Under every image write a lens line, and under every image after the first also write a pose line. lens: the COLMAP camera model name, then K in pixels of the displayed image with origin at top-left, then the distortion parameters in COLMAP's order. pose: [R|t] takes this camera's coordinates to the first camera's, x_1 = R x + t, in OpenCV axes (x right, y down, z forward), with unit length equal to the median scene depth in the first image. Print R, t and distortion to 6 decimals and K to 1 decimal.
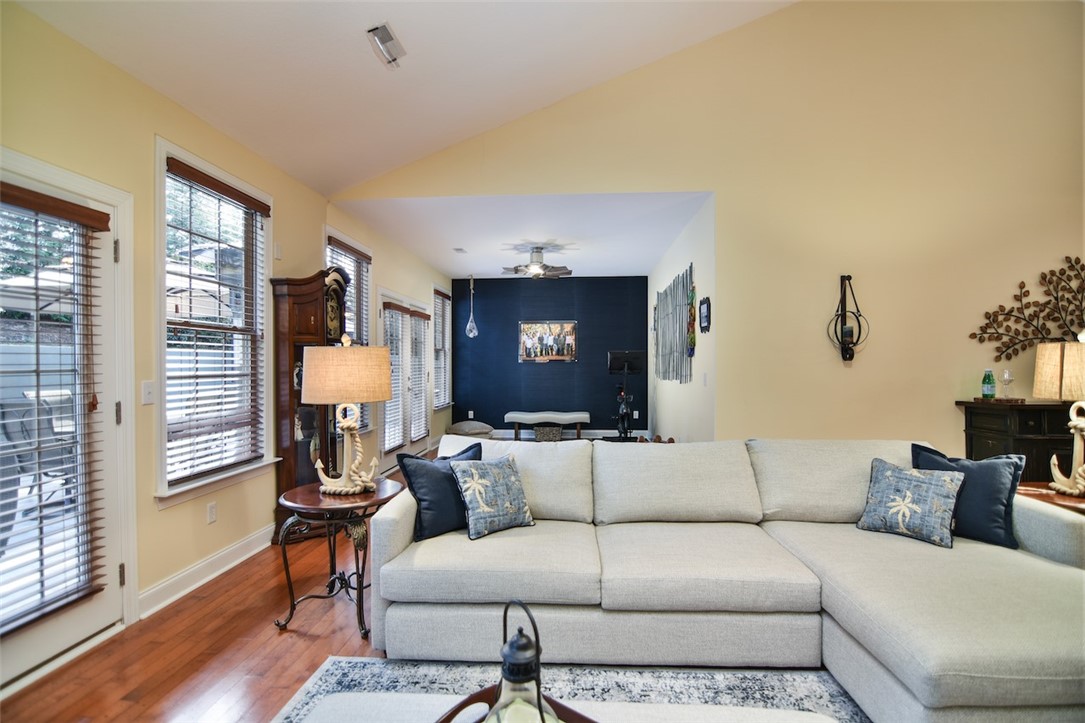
lens RADIAL K [[490.5, 0, 546.0], [0, 490.5, 361.7], [0, 0, 1]] dist [-0.004544, -0.000731]
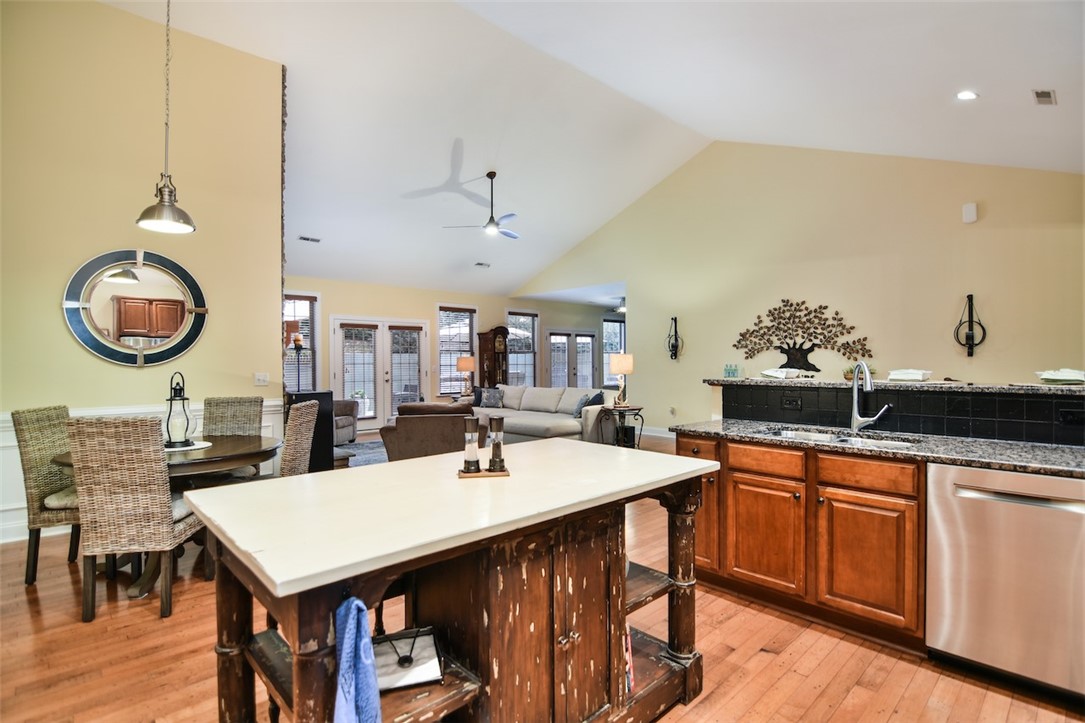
lens RADIAL K [[535.1, 0, 540.5], [0, 535.1, 361.0], [0, 0, 1]] dist [-0.014737, -0.005825]
pose [[0.725863, -0.003268, -0.687831, 1.749375], [0.006219, 0.999979, 0.001812, -0.002867], [0.687811, -0.005592, 0.725868, -0.986145]]
